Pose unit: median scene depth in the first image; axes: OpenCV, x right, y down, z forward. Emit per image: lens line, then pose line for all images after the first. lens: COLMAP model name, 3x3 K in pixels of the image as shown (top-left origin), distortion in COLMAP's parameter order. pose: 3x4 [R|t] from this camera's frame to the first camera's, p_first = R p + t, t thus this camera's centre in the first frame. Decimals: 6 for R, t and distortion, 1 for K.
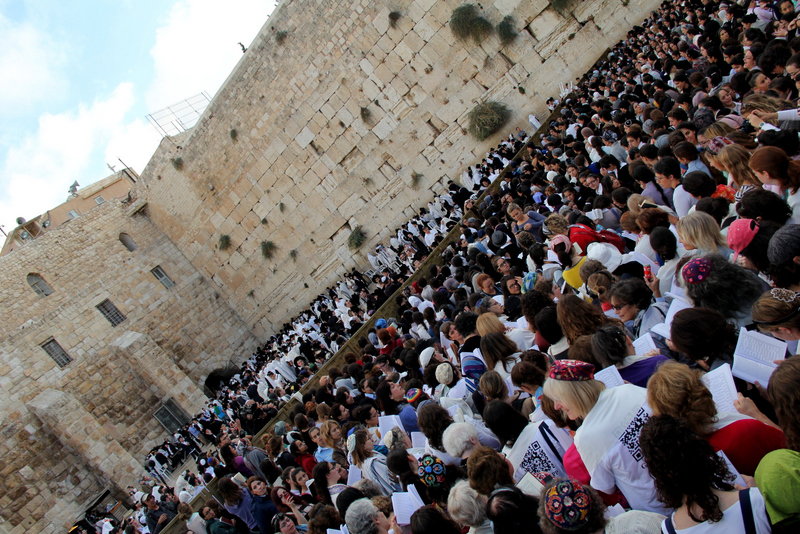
lens RADIAL K [[715.7, 0, 399.4], [0, 715.7, 272.1], [0, 0, 1]] dist [-0.114801, 0.078353]
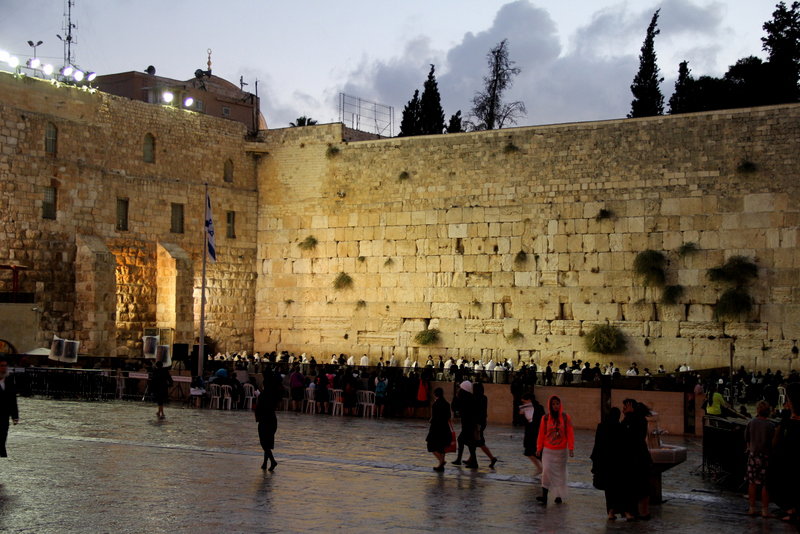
lens RADIAL K [[1286.9, 0, 398.5], [0, 1286.9, 268.8], [0, 0, 1]] dist [0.200406, 0.000000]
pose [[0.737049, 0.675822, 0.004876, -0.181178], [-0.667280, 0.728839, -0.153398, 0.207547], [-0.107223, 0.109809, 0.988152, -0.880517]]
